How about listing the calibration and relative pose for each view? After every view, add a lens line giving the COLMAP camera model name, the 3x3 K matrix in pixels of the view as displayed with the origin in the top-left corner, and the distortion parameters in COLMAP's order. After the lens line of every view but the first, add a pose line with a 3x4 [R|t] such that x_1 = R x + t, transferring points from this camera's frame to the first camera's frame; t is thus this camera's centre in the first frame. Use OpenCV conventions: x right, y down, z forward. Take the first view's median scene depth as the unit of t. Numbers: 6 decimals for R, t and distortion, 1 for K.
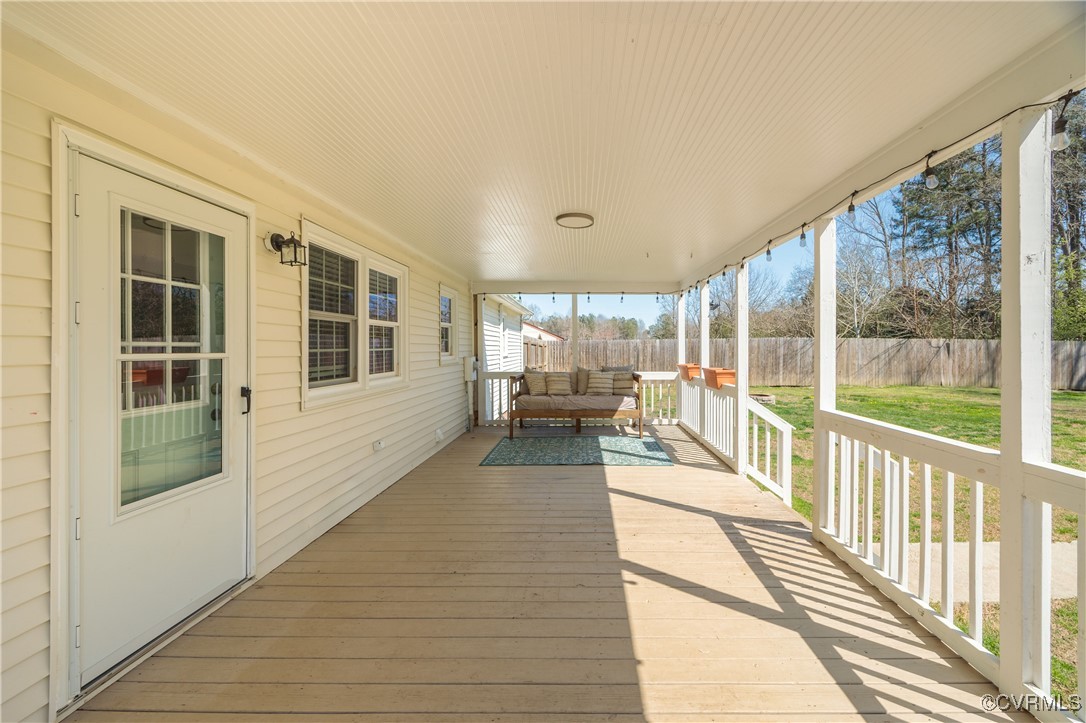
lens RADIAL K [[445.4, 0, 594.2], [0, 445.4, 350.5], [0, 0, 1]] dist [0.000803, 0.000230]
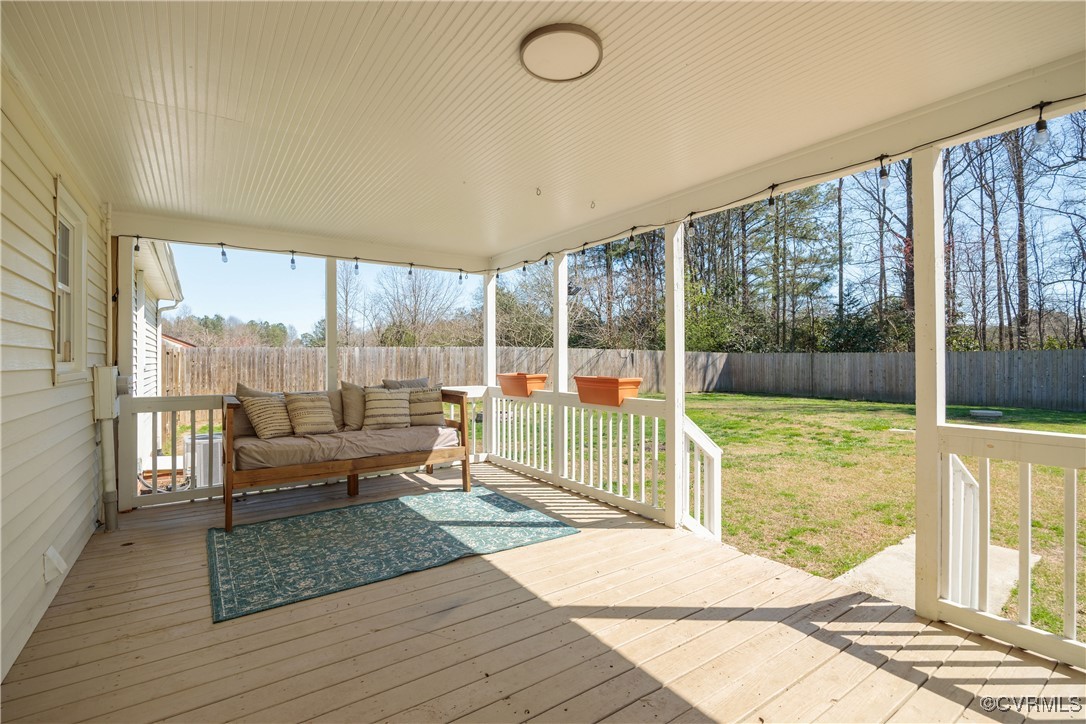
lens RADIAL K [[504.2, 0, 551.8], [0, 504.2, 360.4], [0, 0, 1]] dist [-0.014235, 0.000014]
pose [[0.832185, -0.004224, 0.554482, -0.180320], [0.008209, 0.999955, -0.004703, 0.014141], [-0.554437, 0.008465, 0.832182, 0.311386]]
